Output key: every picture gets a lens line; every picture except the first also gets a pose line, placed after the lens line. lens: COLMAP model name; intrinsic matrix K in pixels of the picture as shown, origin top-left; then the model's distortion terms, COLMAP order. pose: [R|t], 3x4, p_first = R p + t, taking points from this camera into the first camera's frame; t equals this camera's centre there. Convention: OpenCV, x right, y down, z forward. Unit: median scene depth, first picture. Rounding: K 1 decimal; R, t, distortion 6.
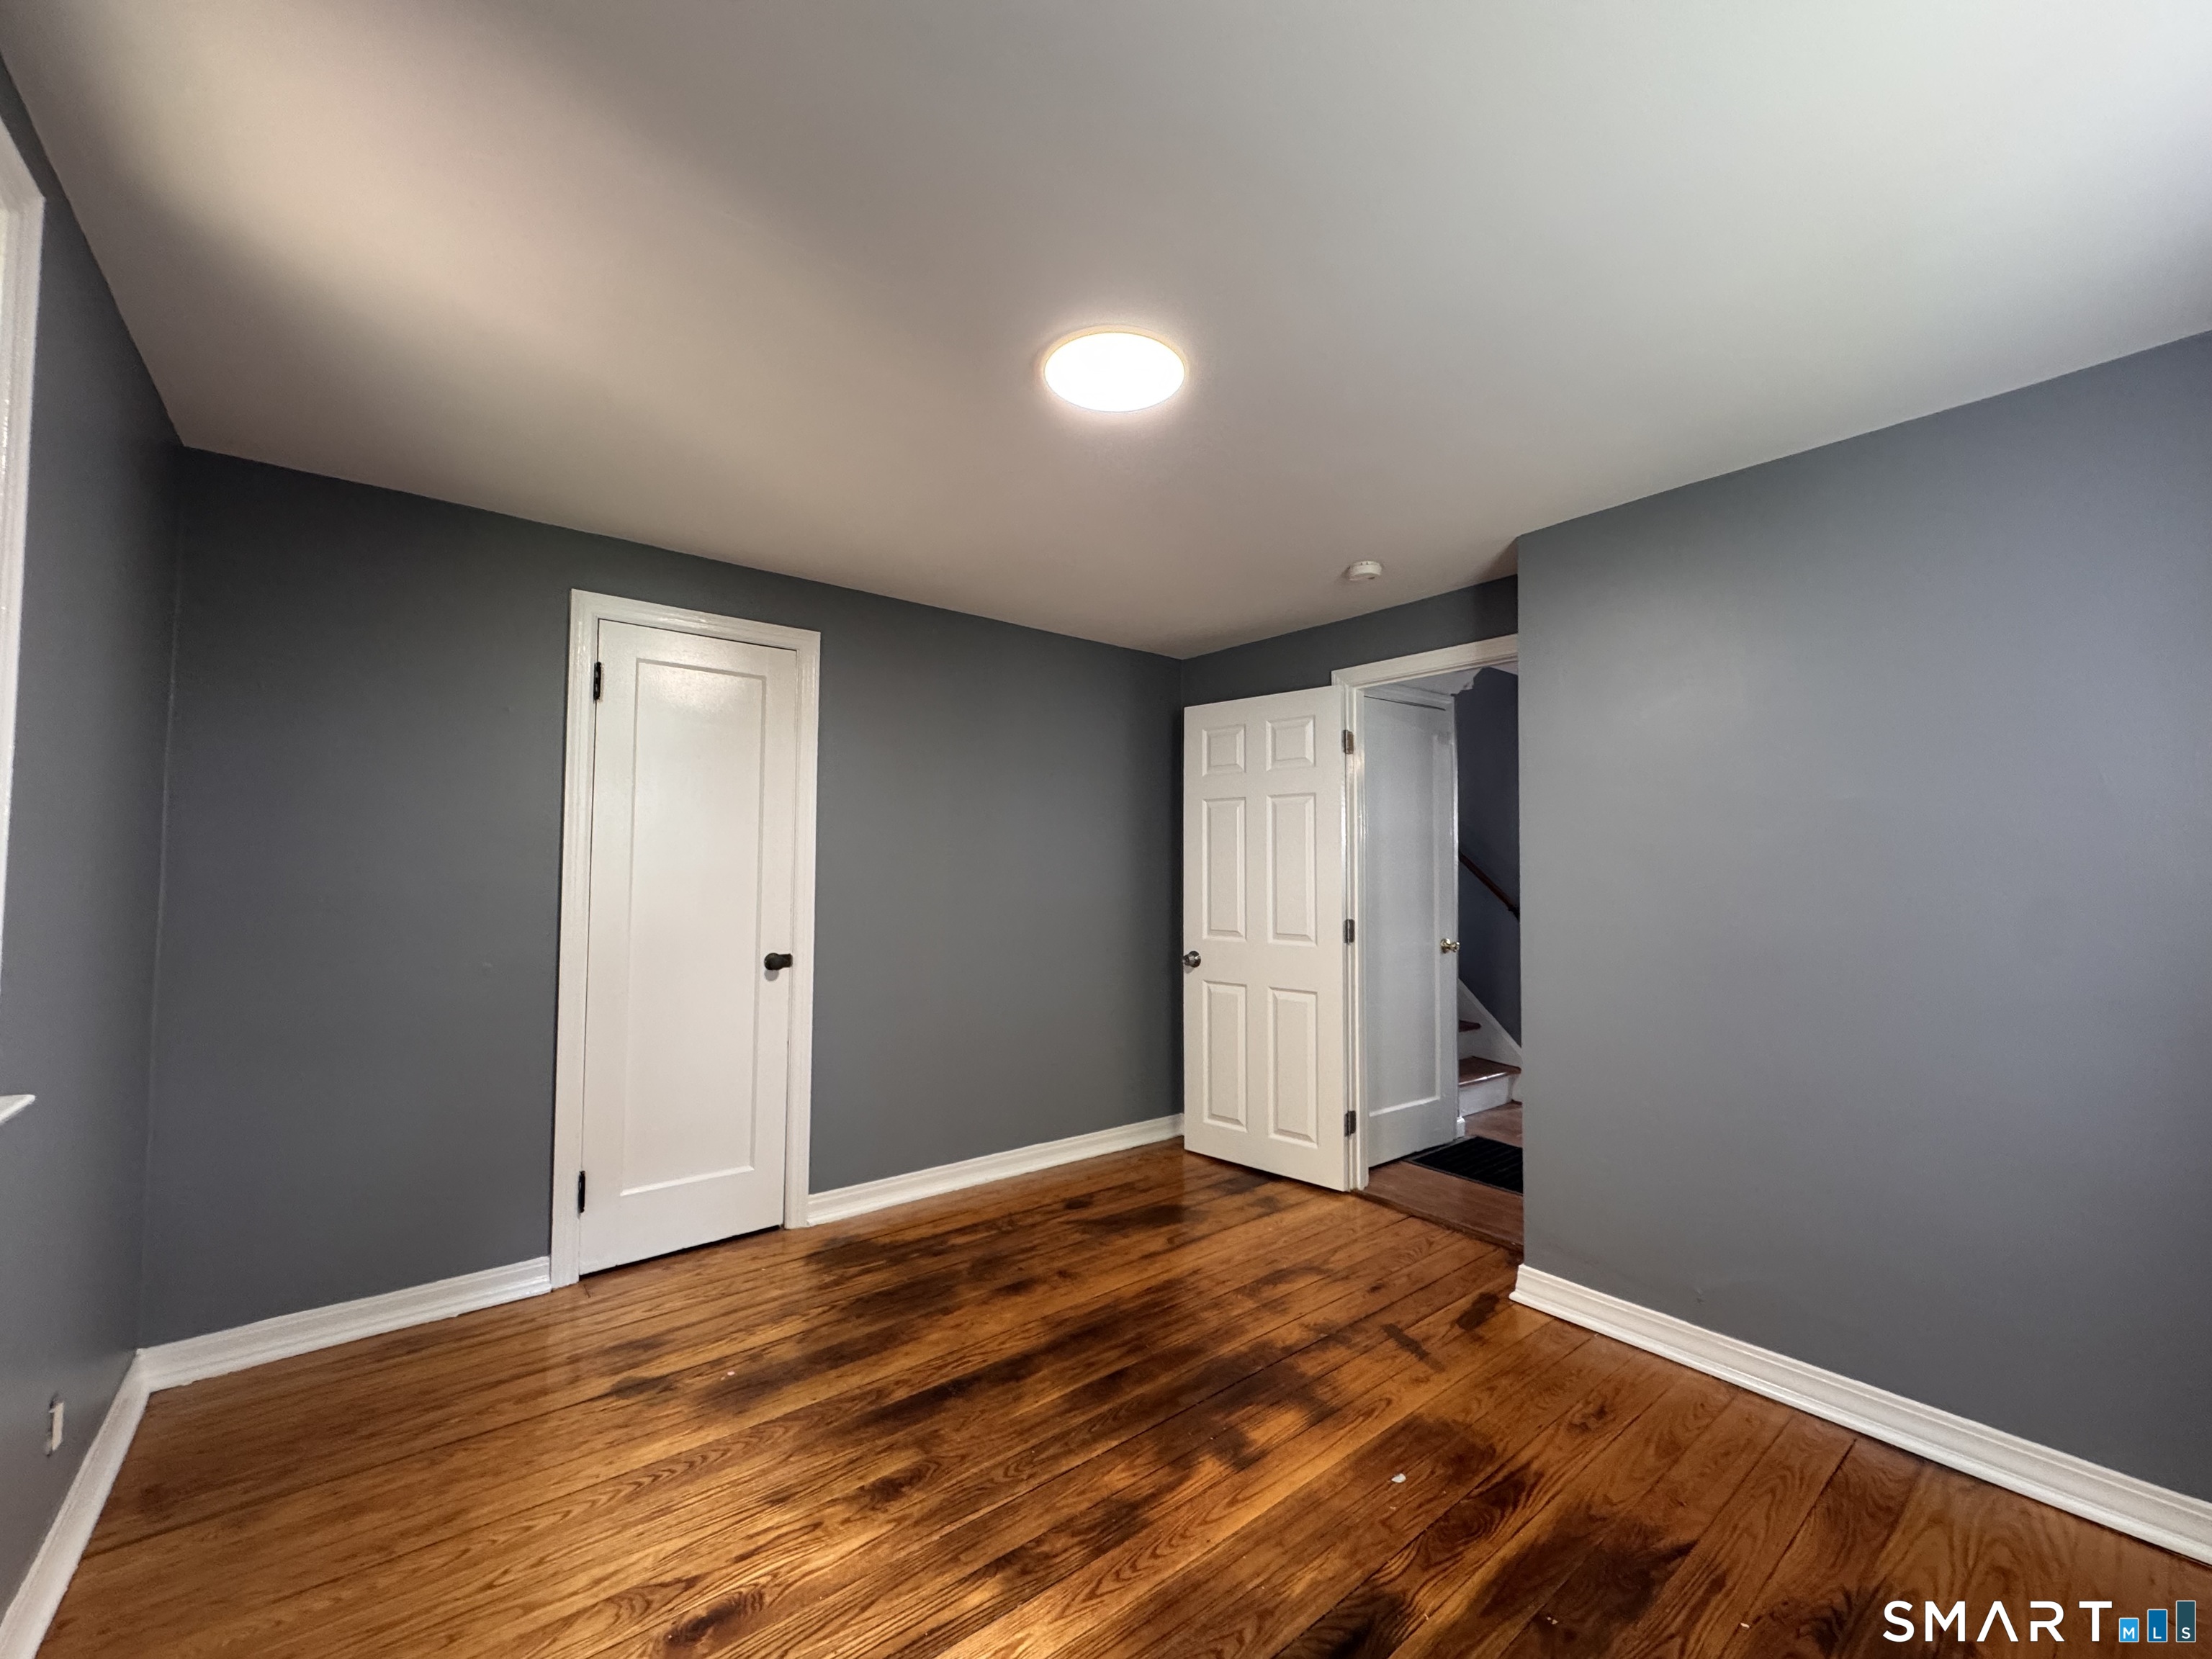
lens RADIAL K [[889.0, 0, 1106.9], [0, 889.0, 832.0], [0, 0, 1]] dist [-0.000525, -0.000301]
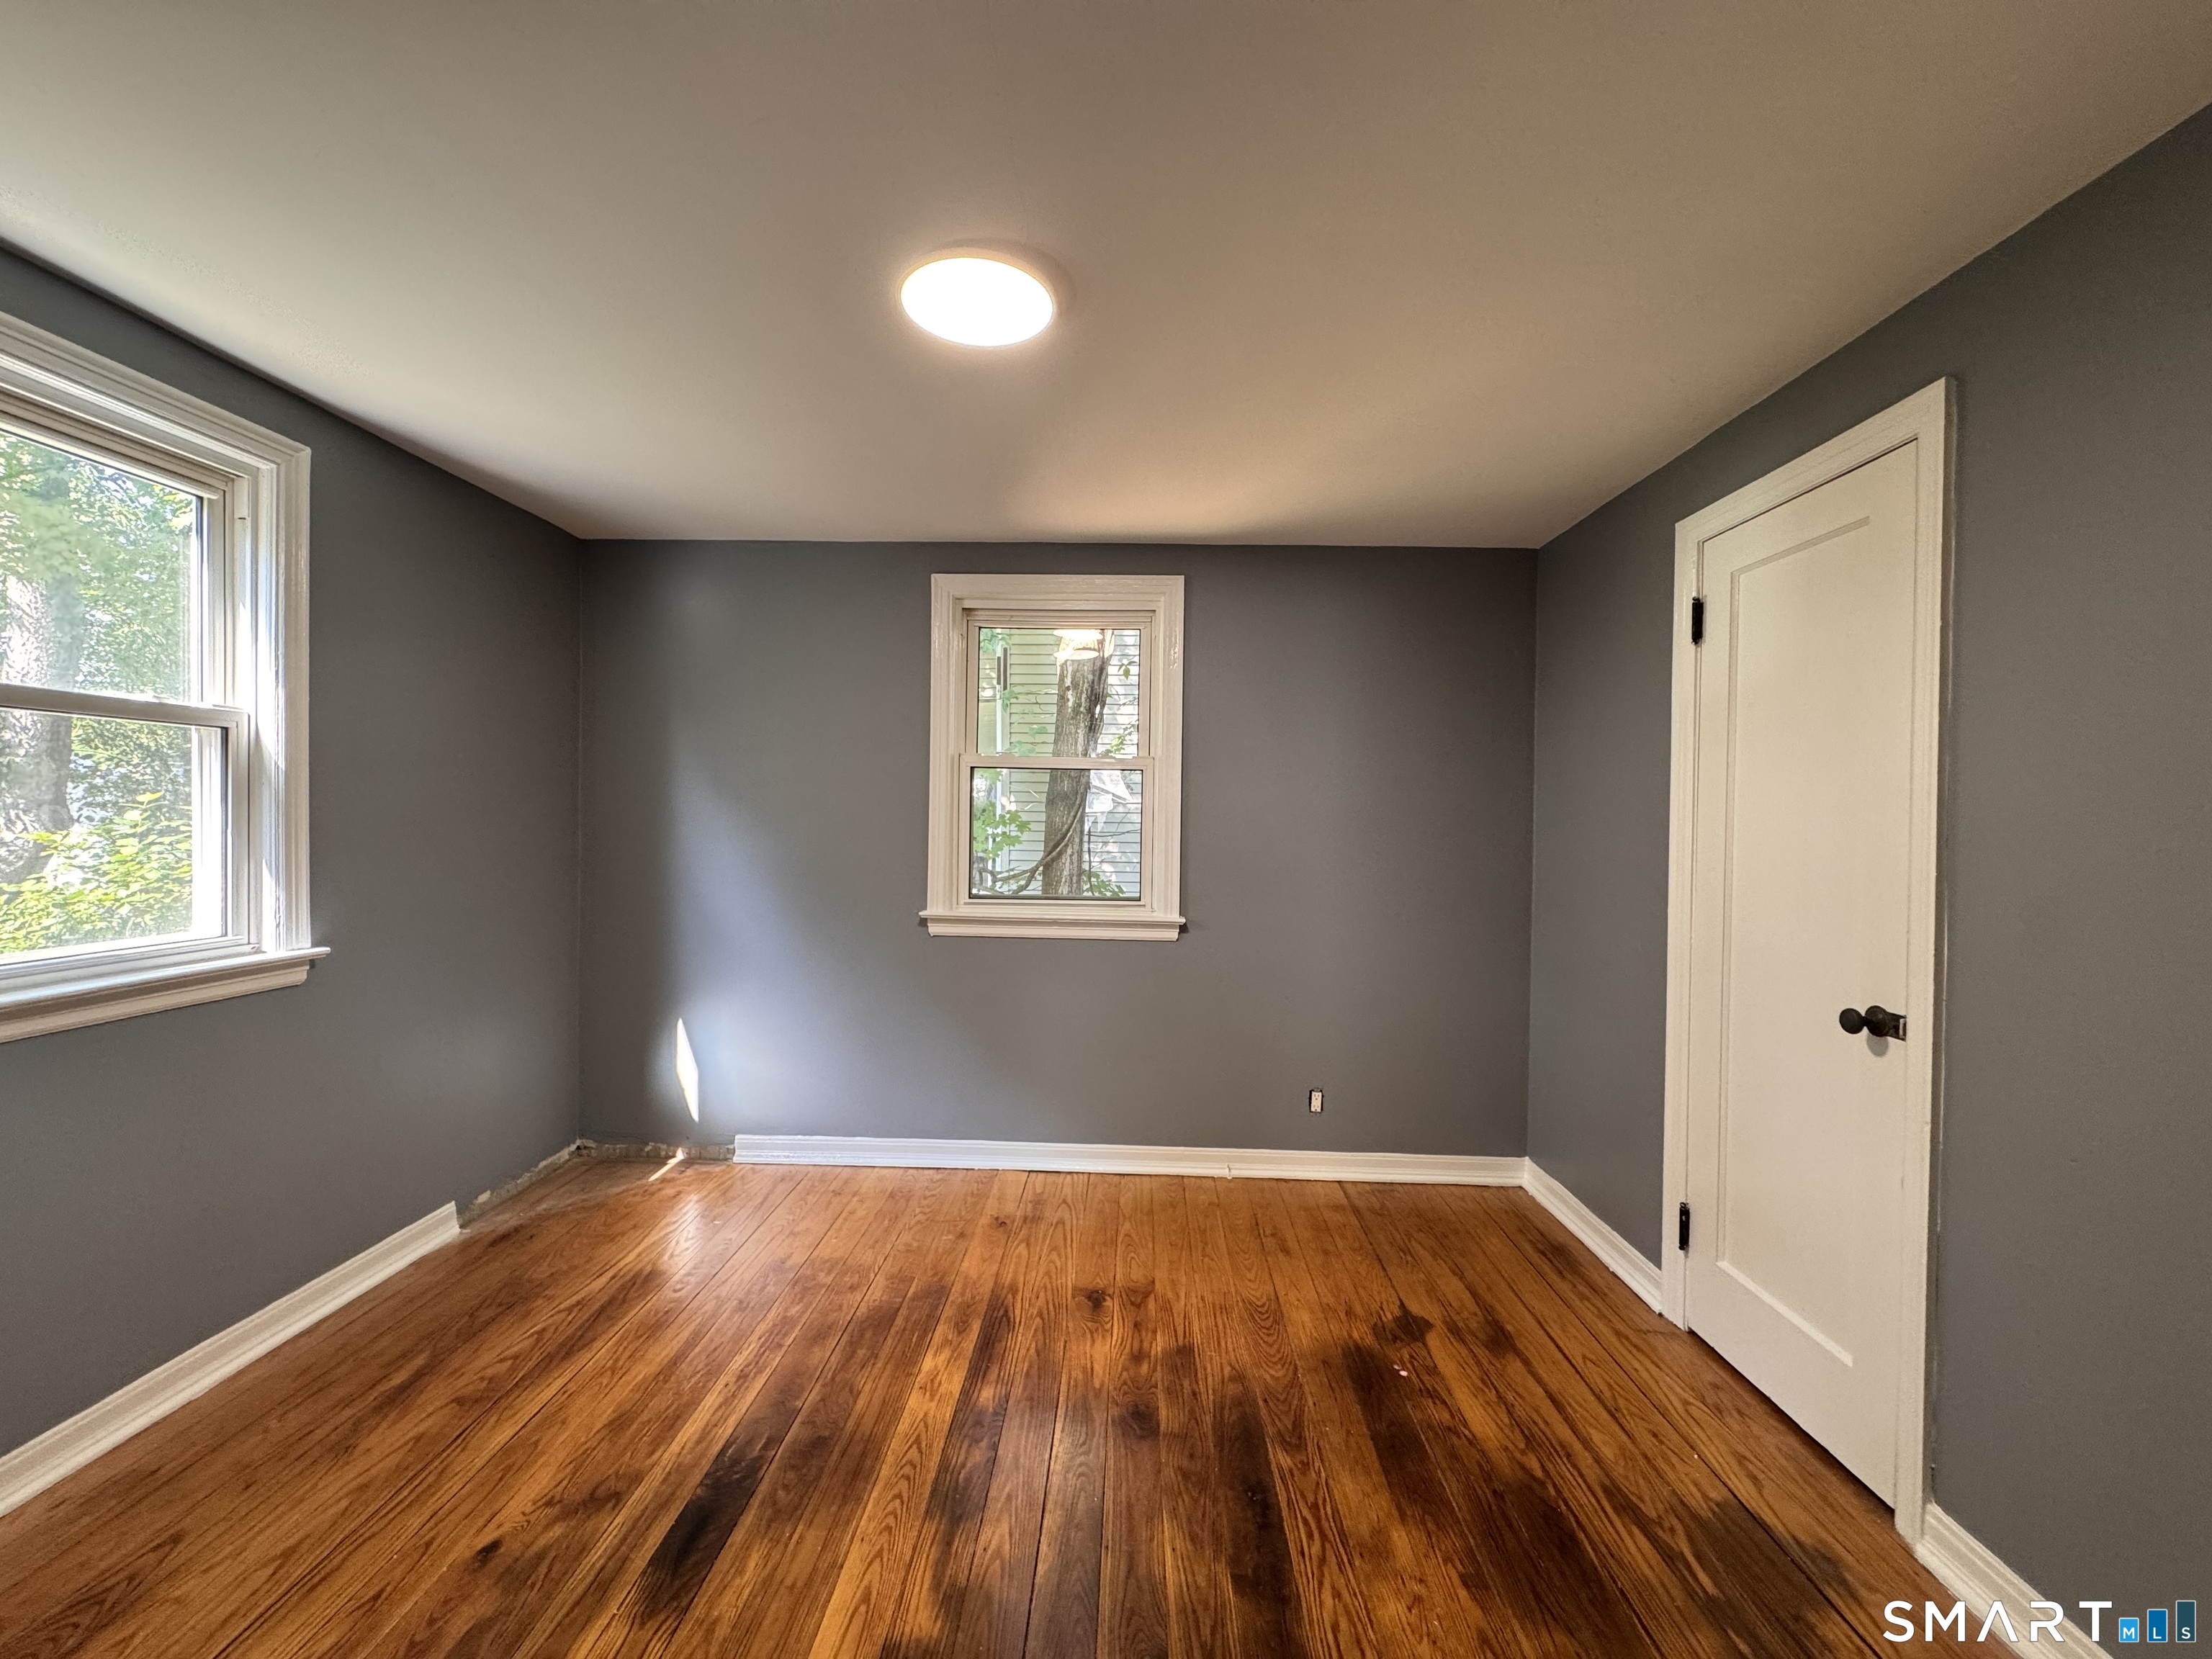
lens RADIAL K [[889.0, 0, 1101.3], [0, 889.0, 817.6], [0, 0, 1]] dist [-0.000525, -0.000301]
pose [[-0.661402, -0.017938, -0.749817, 0.608076], [0.008854, 0.999458, -0.031720, 0.052960], [0.749979, -0.027619, -0.660885, 1.668002]]
